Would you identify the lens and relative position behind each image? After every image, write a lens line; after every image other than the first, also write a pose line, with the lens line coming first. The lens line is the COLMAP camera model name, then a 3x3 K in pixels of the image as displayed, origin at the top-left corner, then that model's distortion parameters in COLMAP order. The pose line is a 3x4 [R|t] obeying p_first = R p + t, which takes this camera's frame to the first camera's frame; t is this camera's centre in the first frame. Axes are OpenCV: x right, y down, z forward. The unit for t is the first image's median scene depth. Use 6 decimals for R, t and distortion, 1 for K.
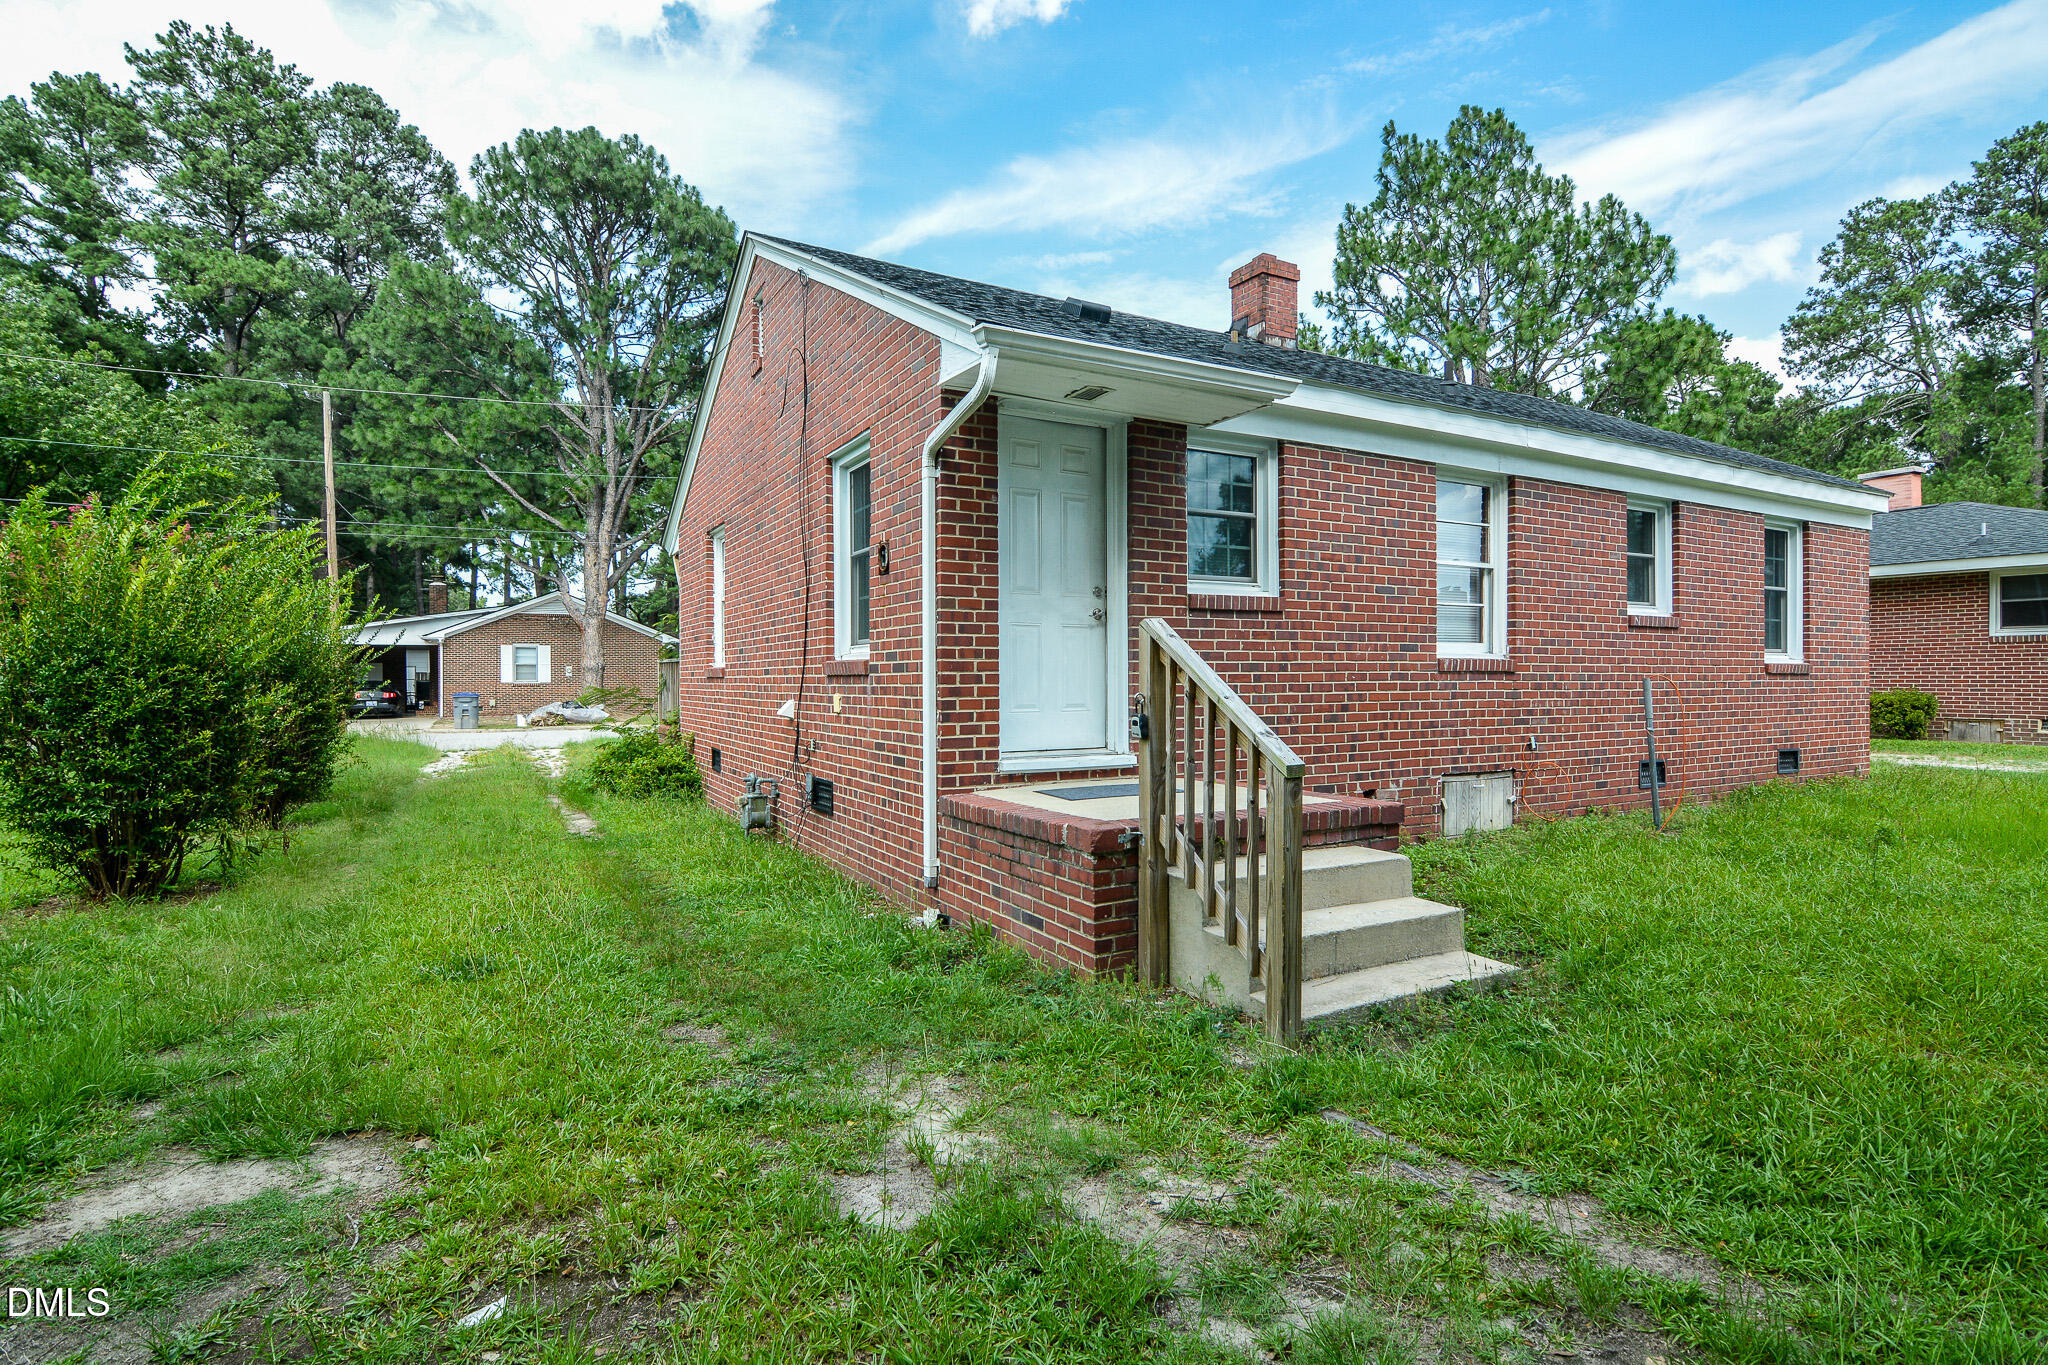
lens RADIAL K [[1005.0, 0, 1031.7], [0, 1005.0, 683.1], [0, 0, 1]] dist [-0.004175, -0.010778]
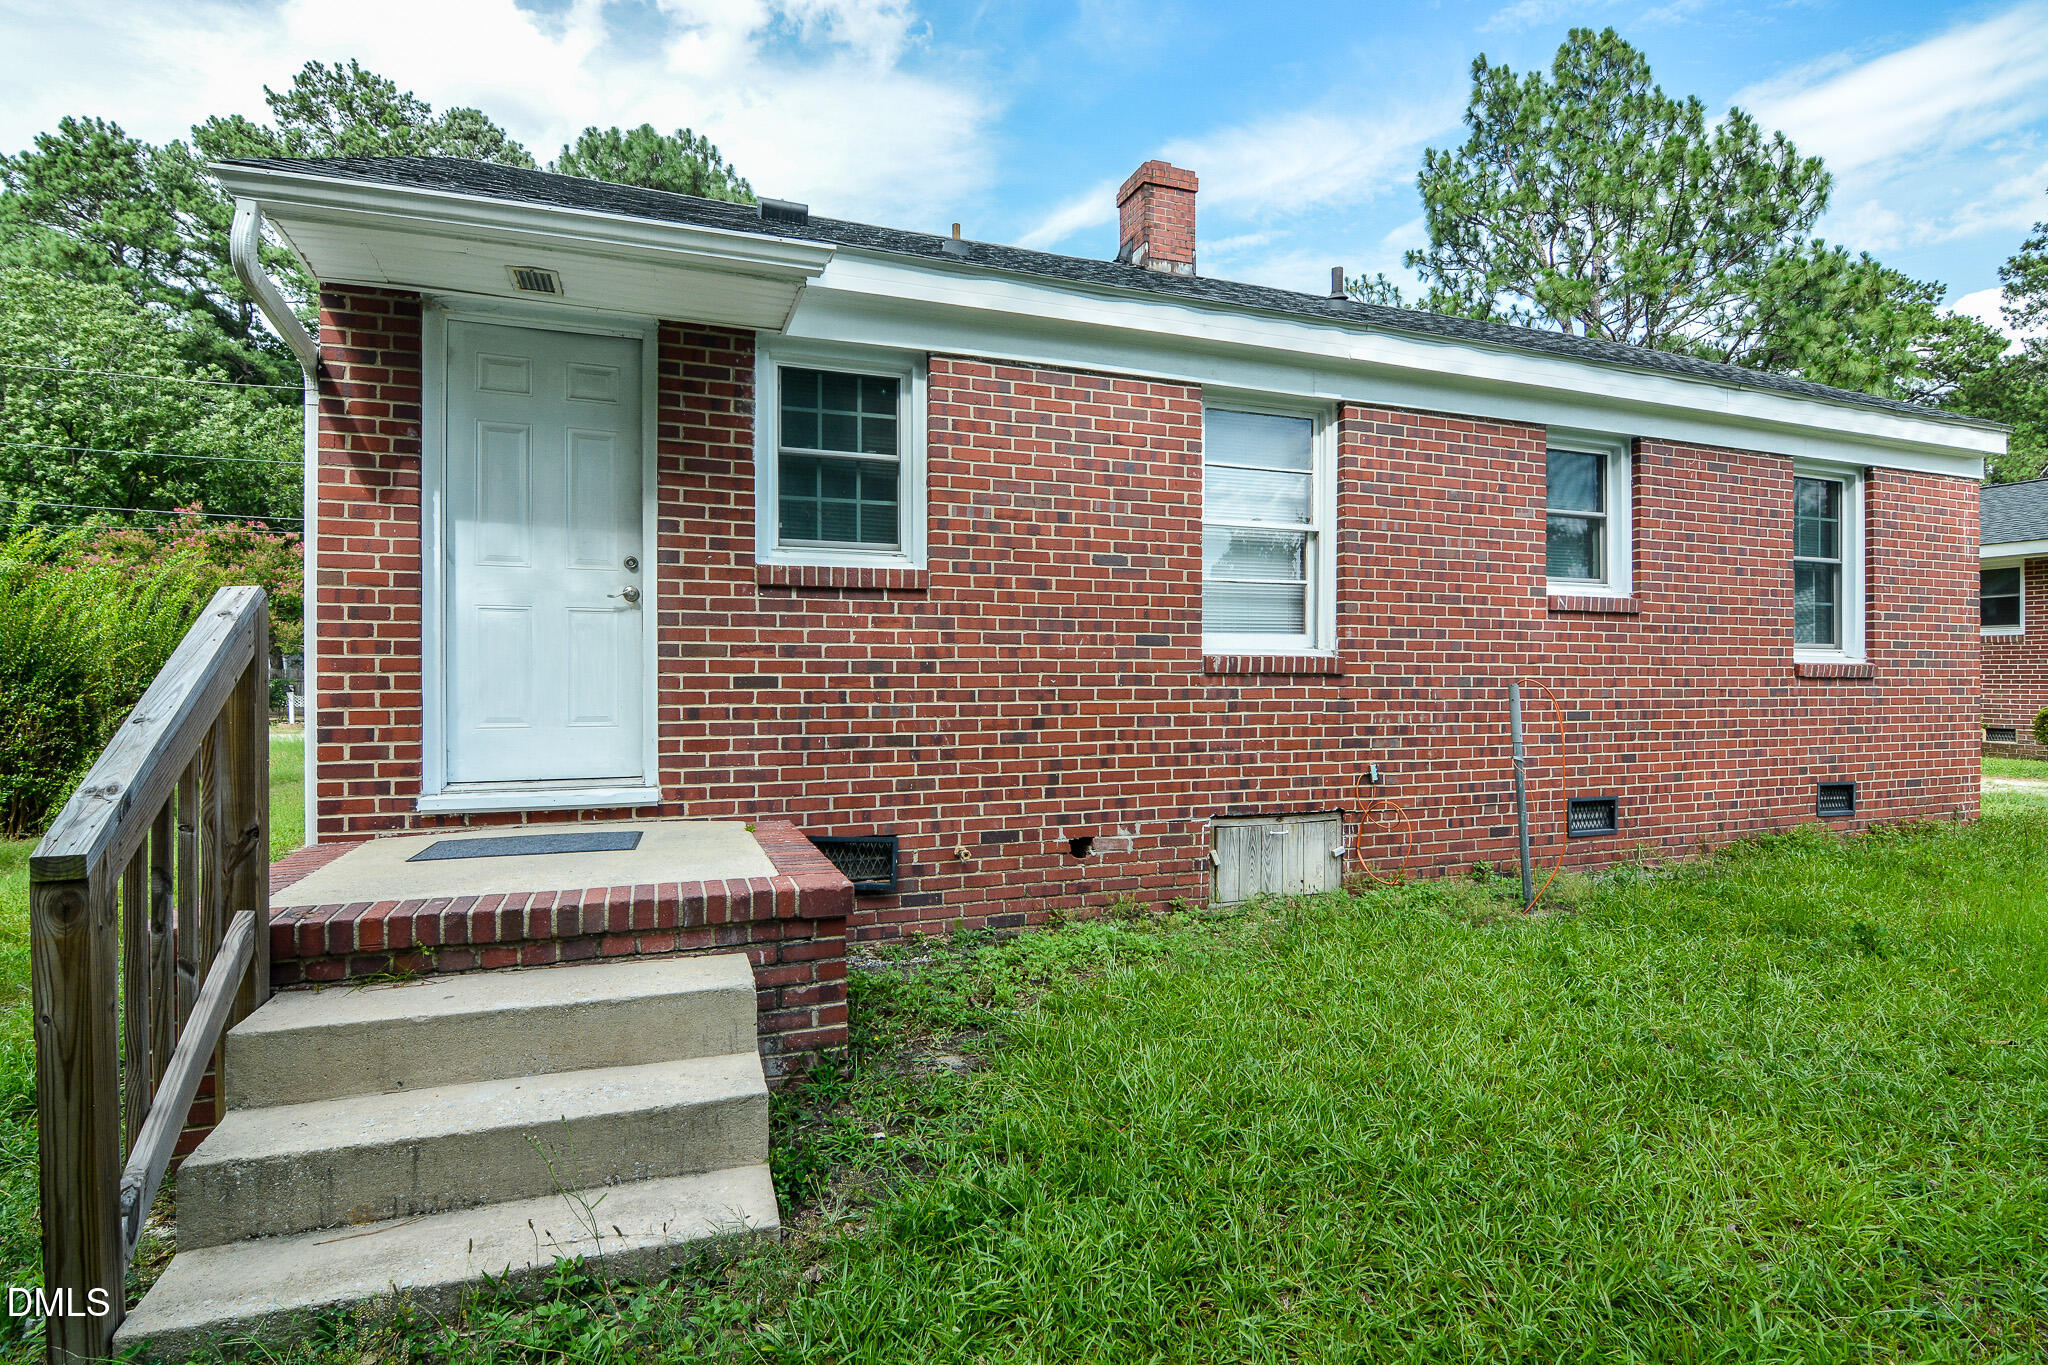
lens RADIAL K [[1005.0, 0, 1063.3], [0, 1005.0, 670.3], [0, 0, 1]] dist [-0.004175, -0.010778]
pose [[0.989920, 0.001922, -0.141614, 0.328661], [-0.003795, 0.999909, -0.012956, -0.003180], [0.141576, 0.013363, 0.989837, 0.222085]]
